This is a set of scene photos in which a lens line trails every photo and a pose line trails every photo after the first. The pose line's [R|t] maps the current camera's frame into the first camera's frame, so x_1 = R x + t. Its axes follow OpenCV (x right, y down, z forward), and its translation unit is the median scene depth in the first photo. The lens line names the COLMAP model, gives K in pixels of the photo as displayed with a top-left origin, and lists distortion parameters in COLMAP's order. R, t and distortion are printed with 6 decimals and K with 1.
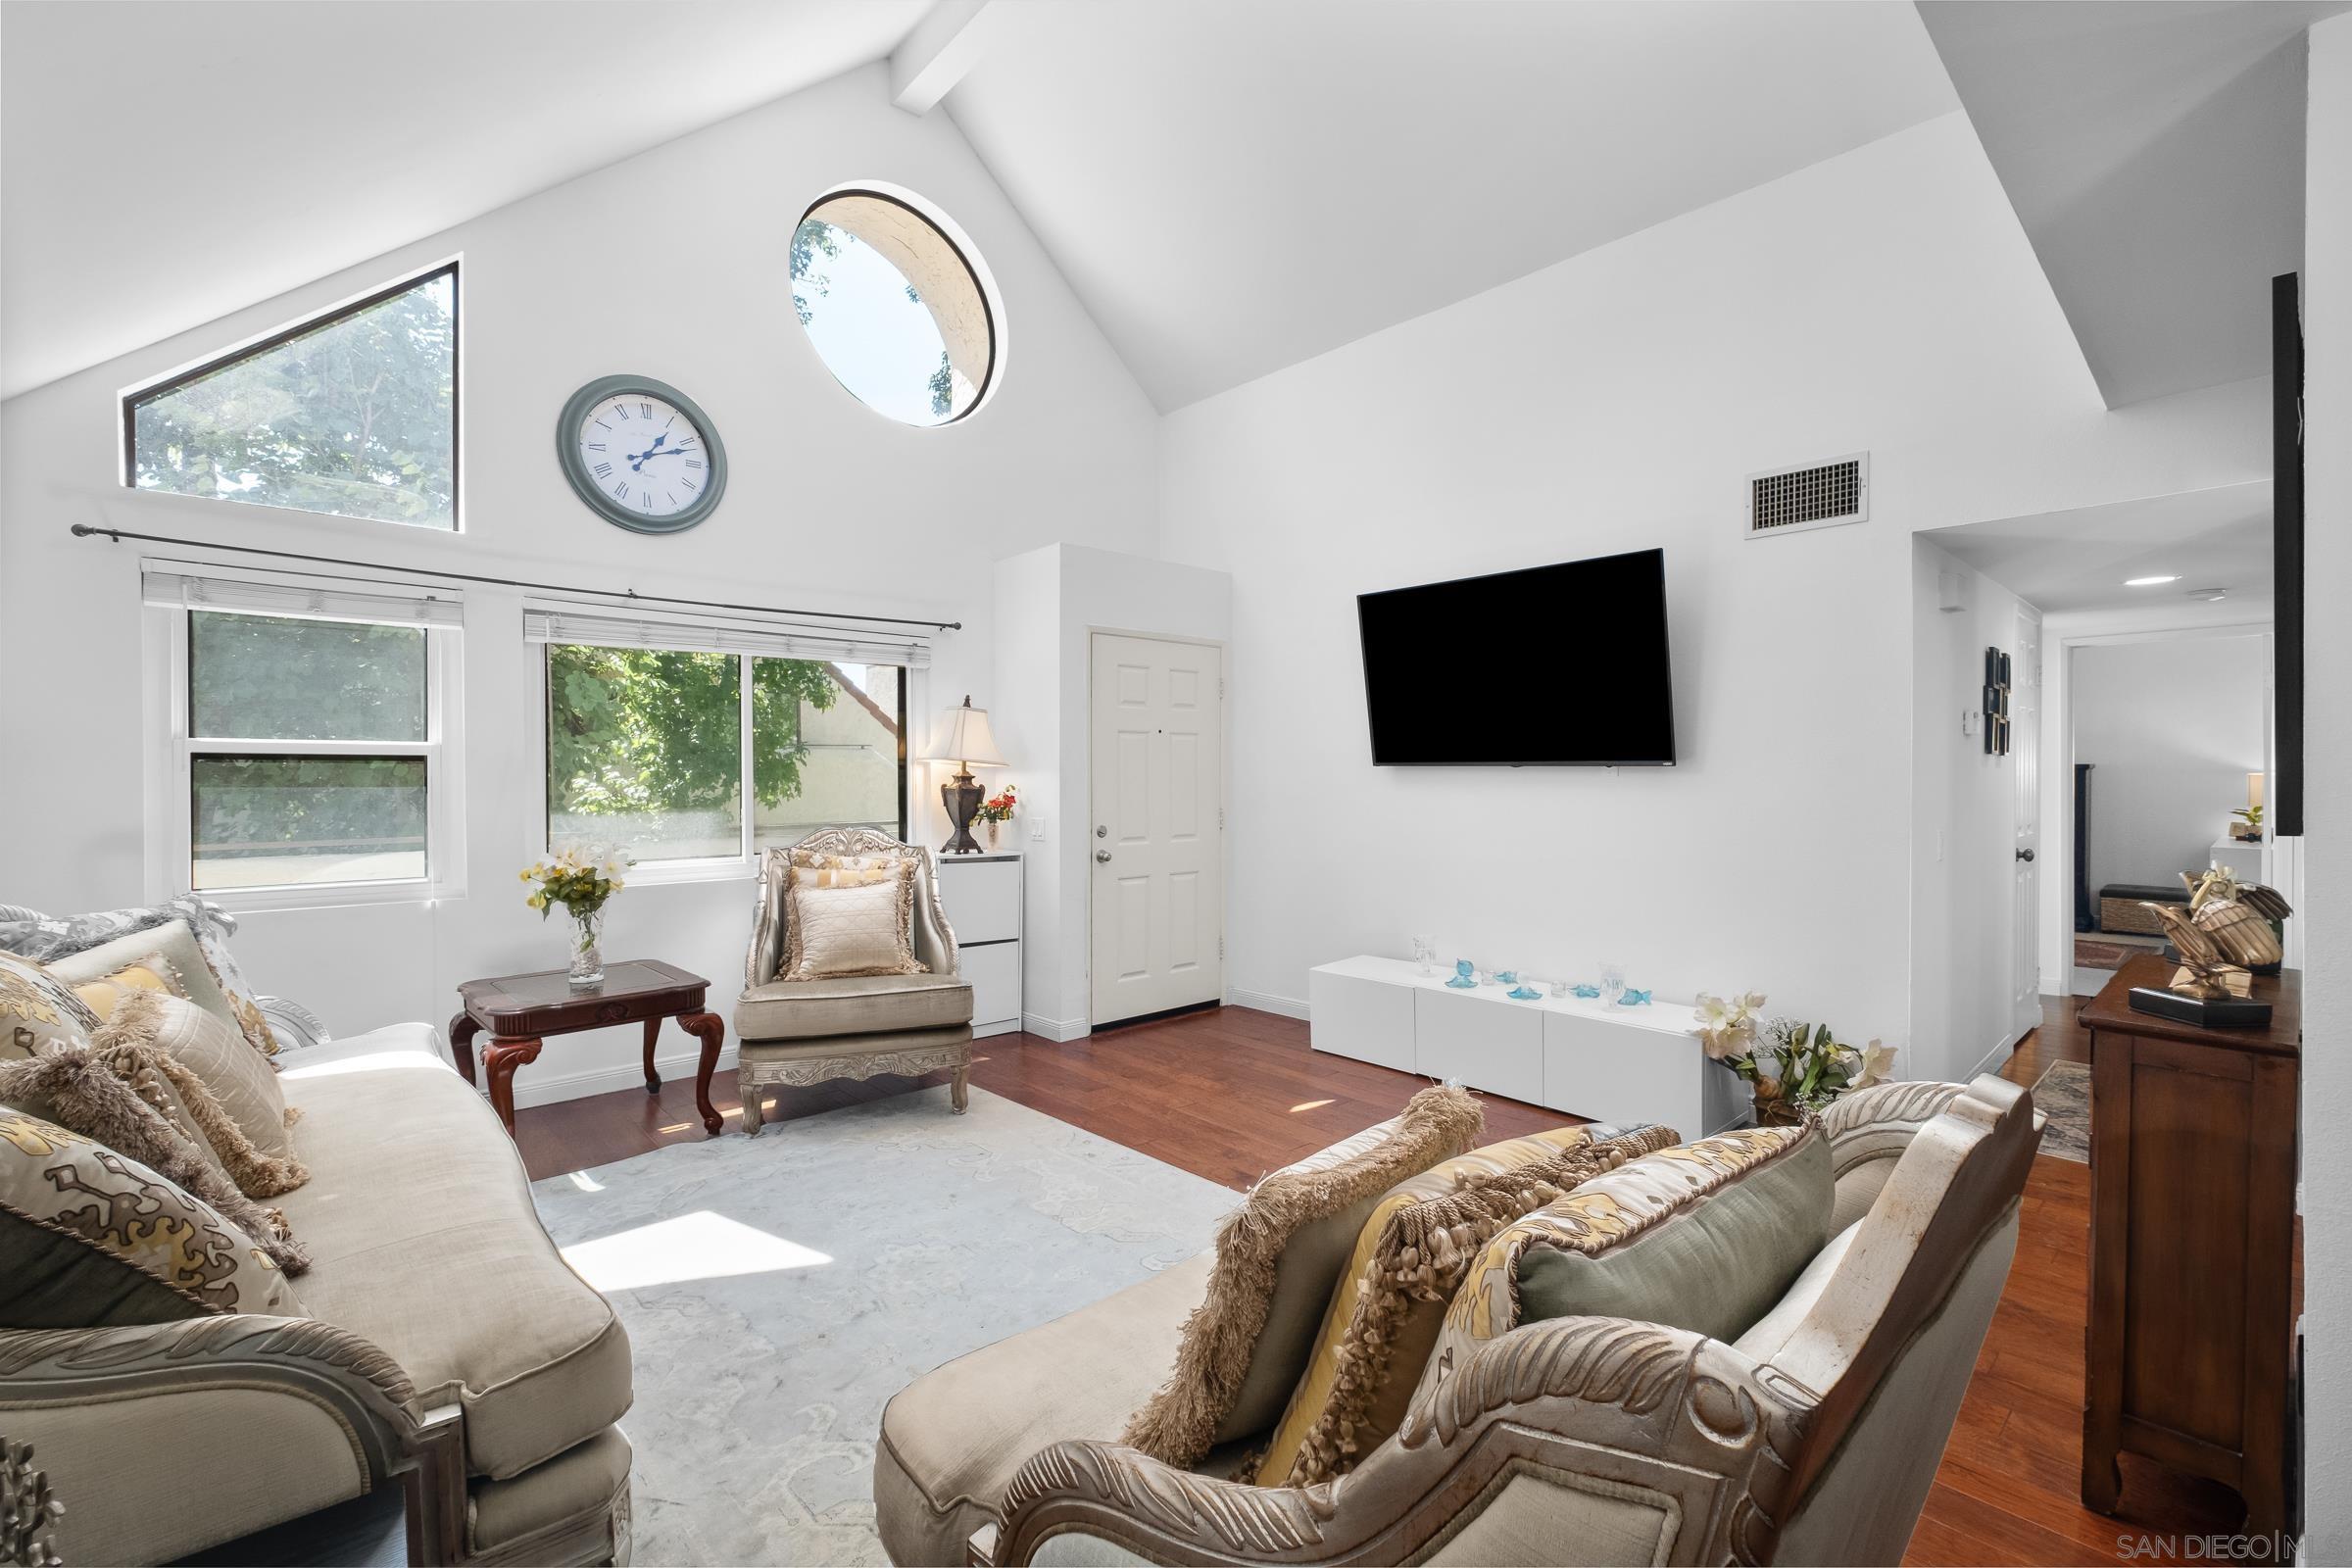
lens RADIAL K [[1025.4, 0, 1214.6], [0, 1025.4, 772.6], [0, 0, 1]] dist [0.000016, -0.000193]
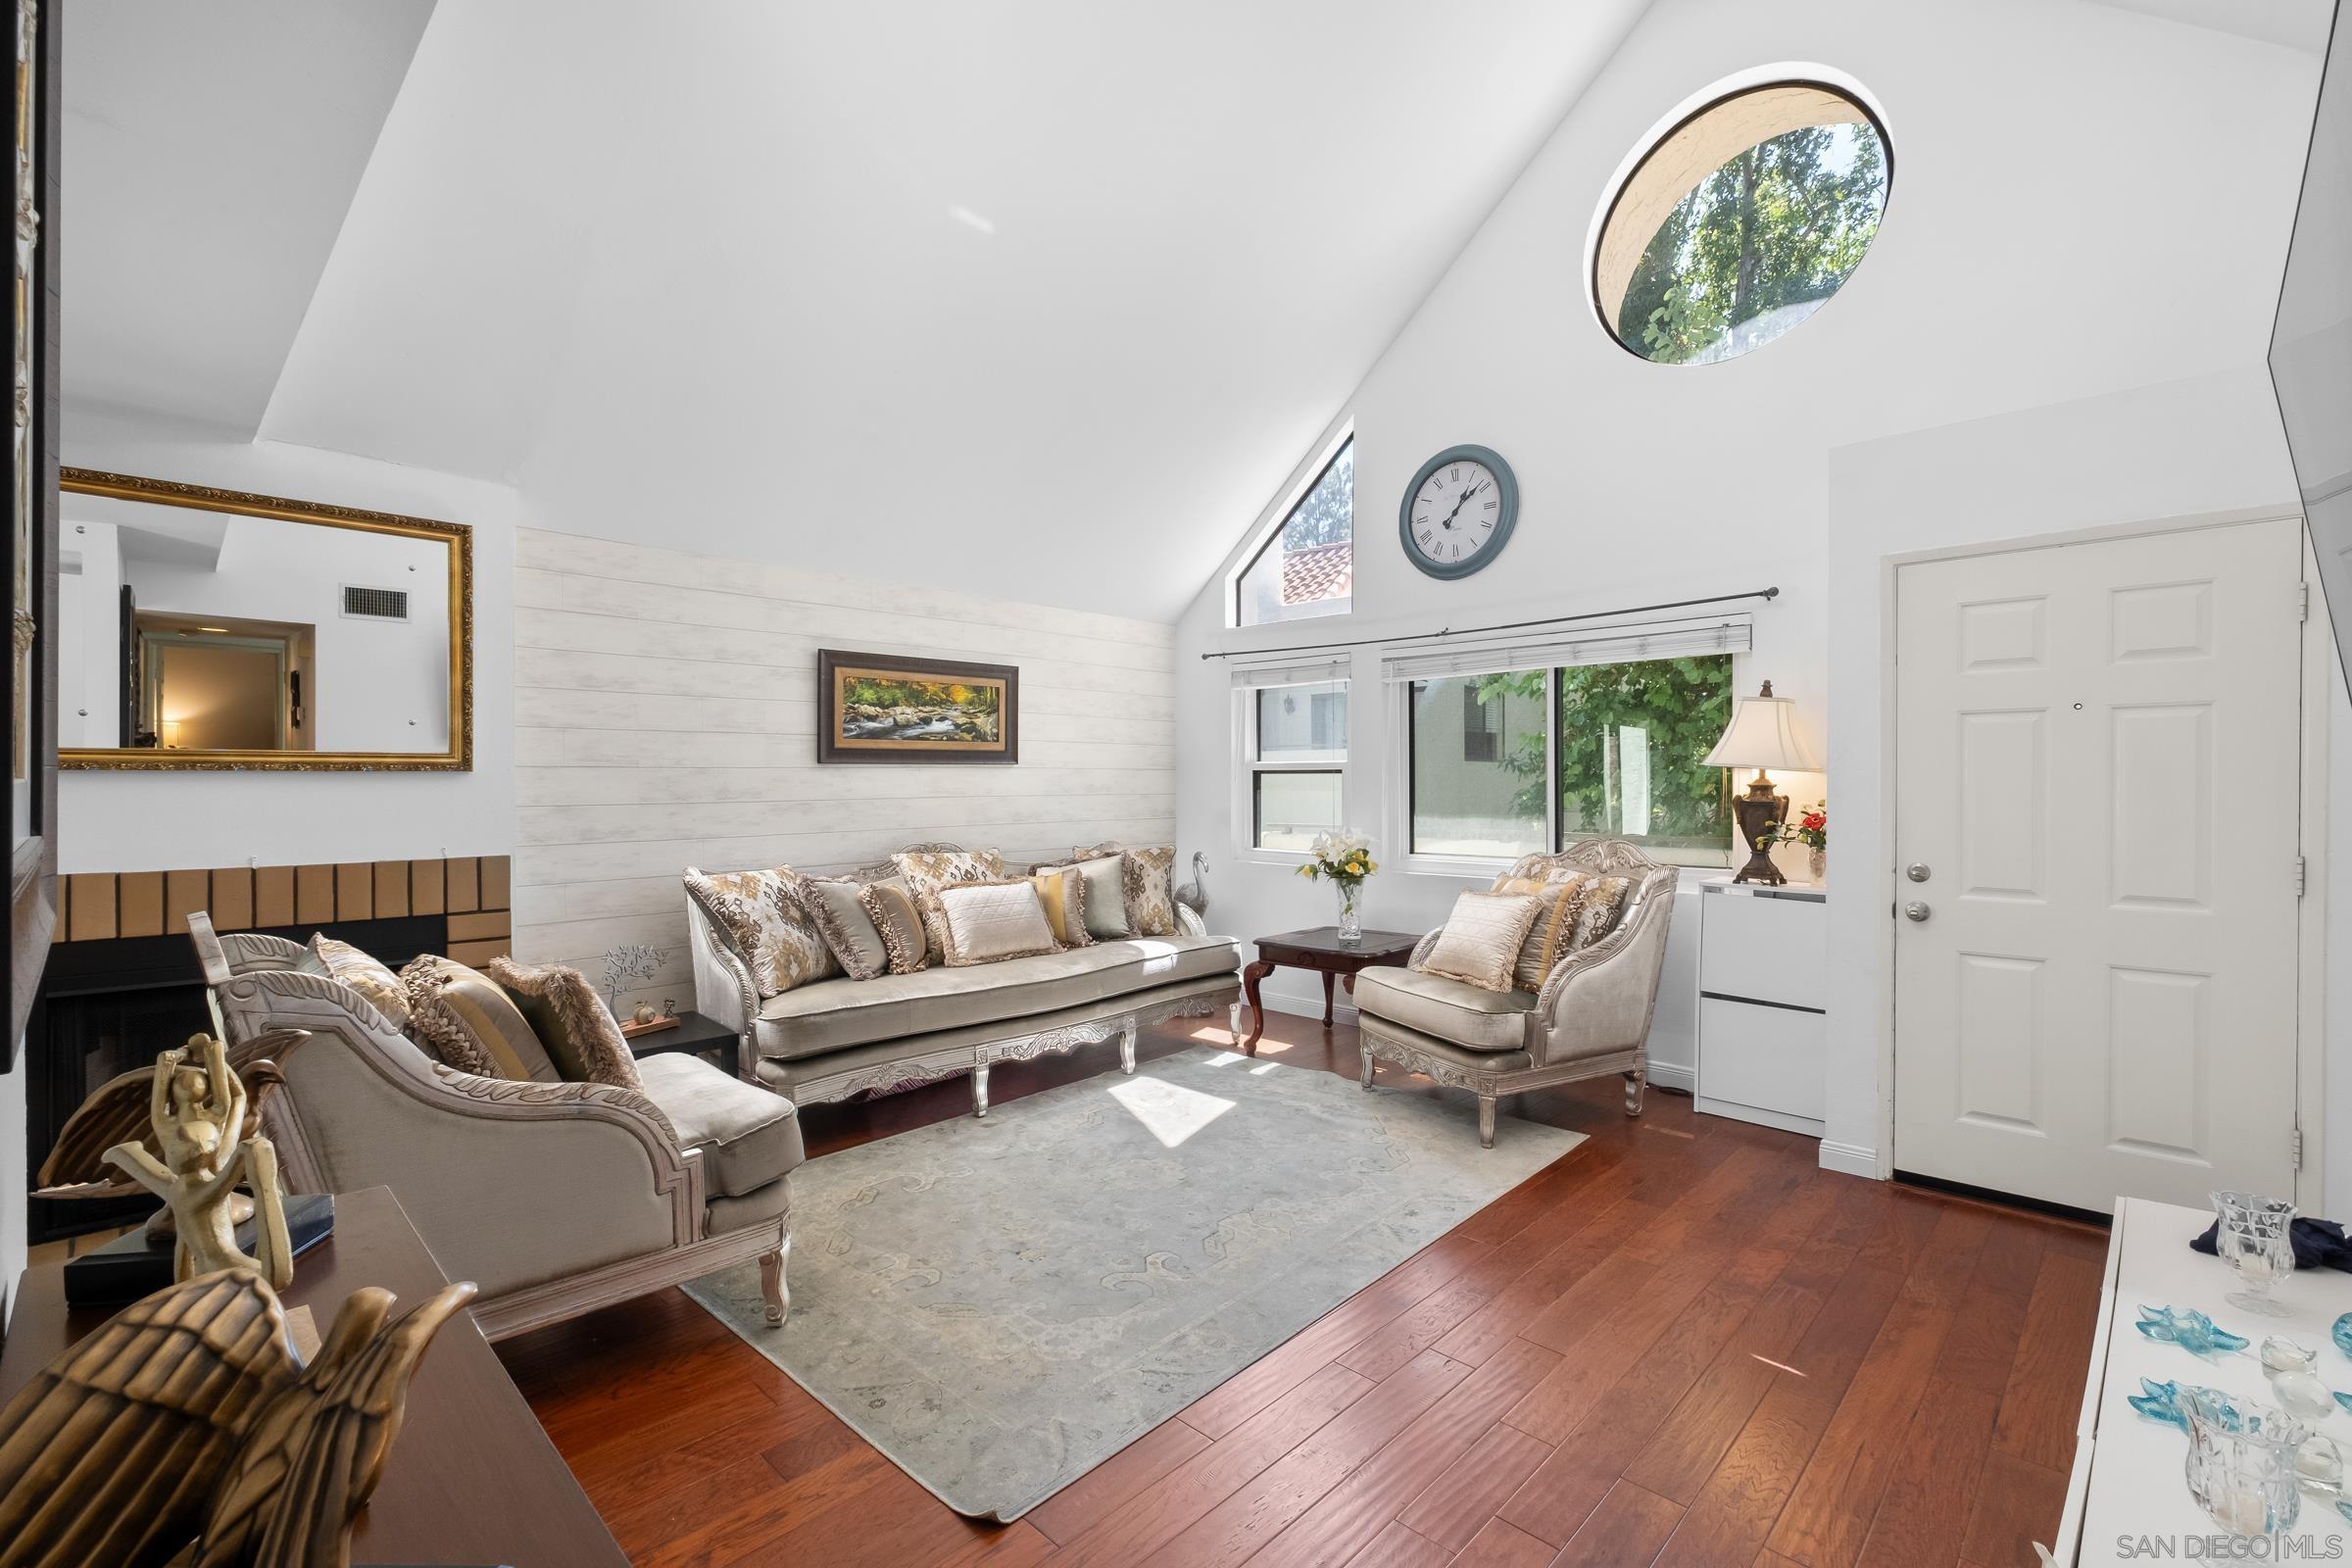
lens RADIAL K [[1045.6, 0, 1176.0], [0, 1045.6, 784.0], [0, 0, 1]] dist [-0.001869, -0.000384]
pose [[0.041695, 0.003563, -0.999124, 0.654003], [0.000545, 0.999993, 0.003589, -0.000923], [0.999130, -0.000694, 0.041693, 0.642691]]
